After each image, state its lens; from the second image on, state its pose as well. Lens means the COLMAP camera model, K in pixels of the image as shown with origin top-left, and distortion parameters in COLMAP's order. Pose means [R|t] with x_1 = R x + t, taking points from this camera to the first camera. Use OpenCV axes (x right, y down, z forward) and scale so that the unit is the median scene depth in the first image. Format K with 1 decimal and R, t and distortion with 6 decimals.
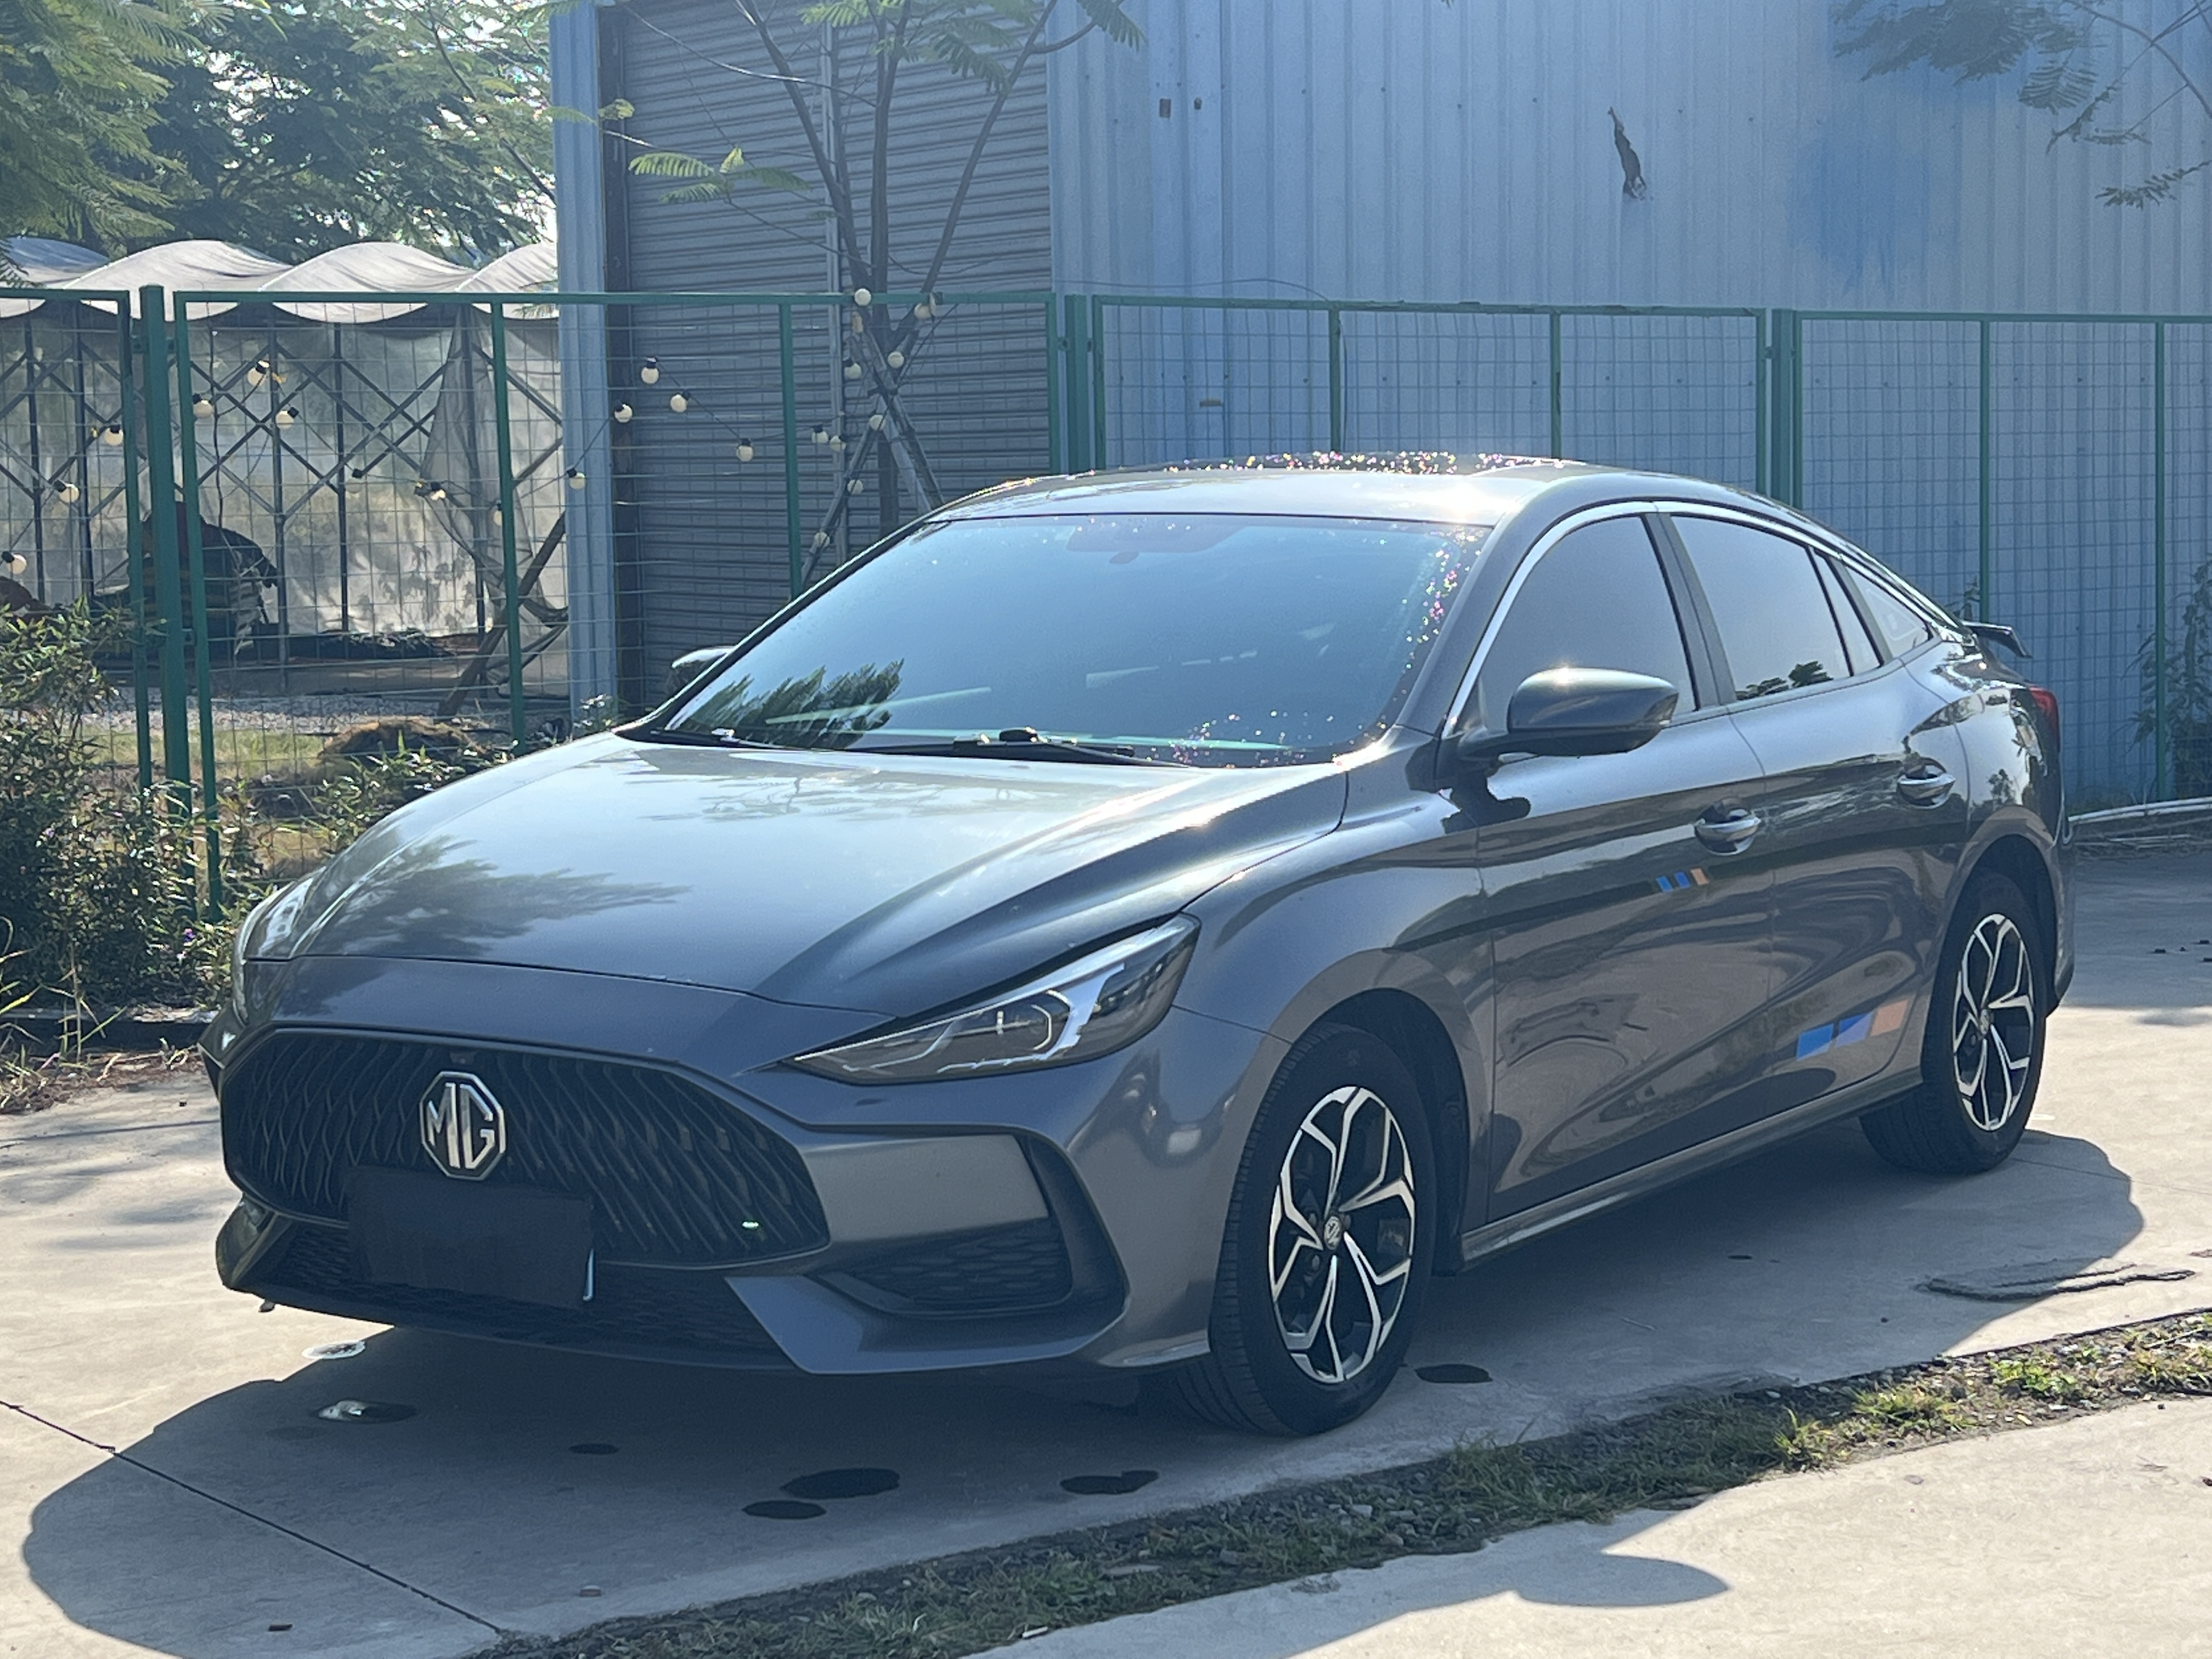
lens RADIAL K [[4254.0, 0, 1107.8], [0, 4254.0, 833.7], [0, 0, 1]] dist [0.065218, 0.000000]
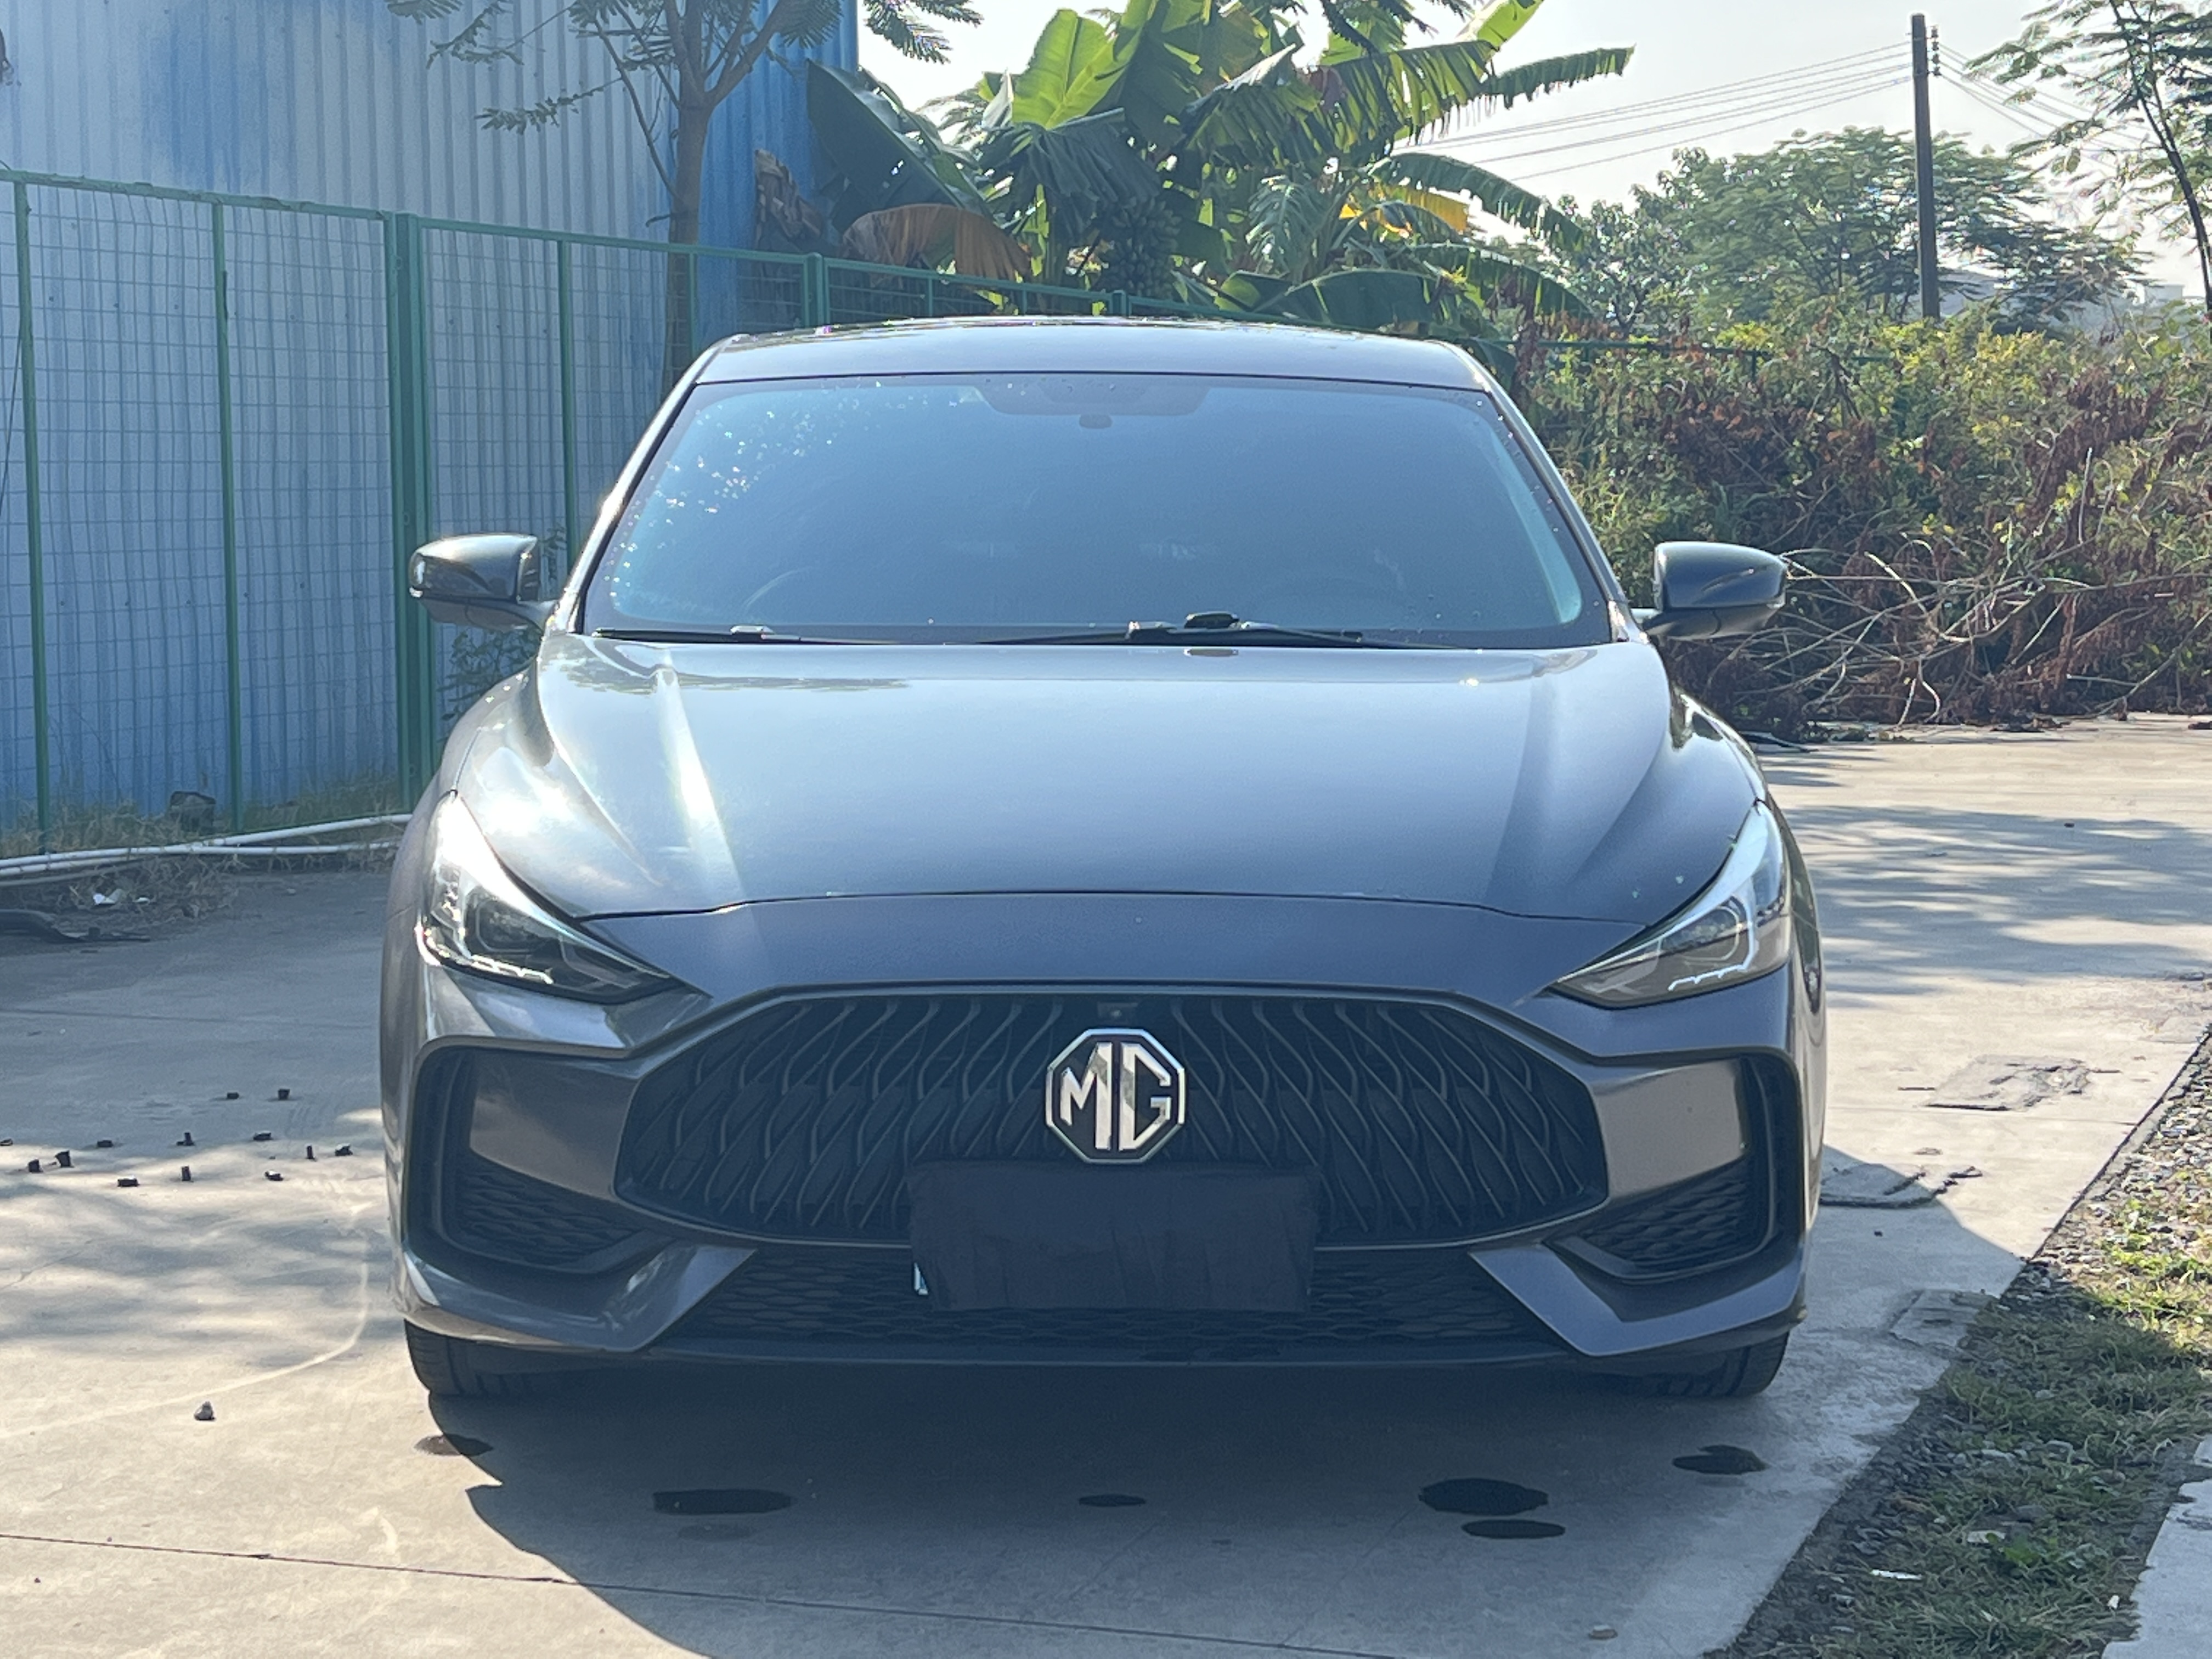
lens RADIAL K [[4593.2, 0, 1106.9], [0, 4593.2, 827.7], [0, 0, 1]] dist [0.080043, 0.000000]
pose [[0.805903, -0.030981, 0.591236, -0.652971], [0.036761, 0.999322, 0.002256, 0.017197], [-0.590905, 0.019916, 0.806495, 0.317026]]
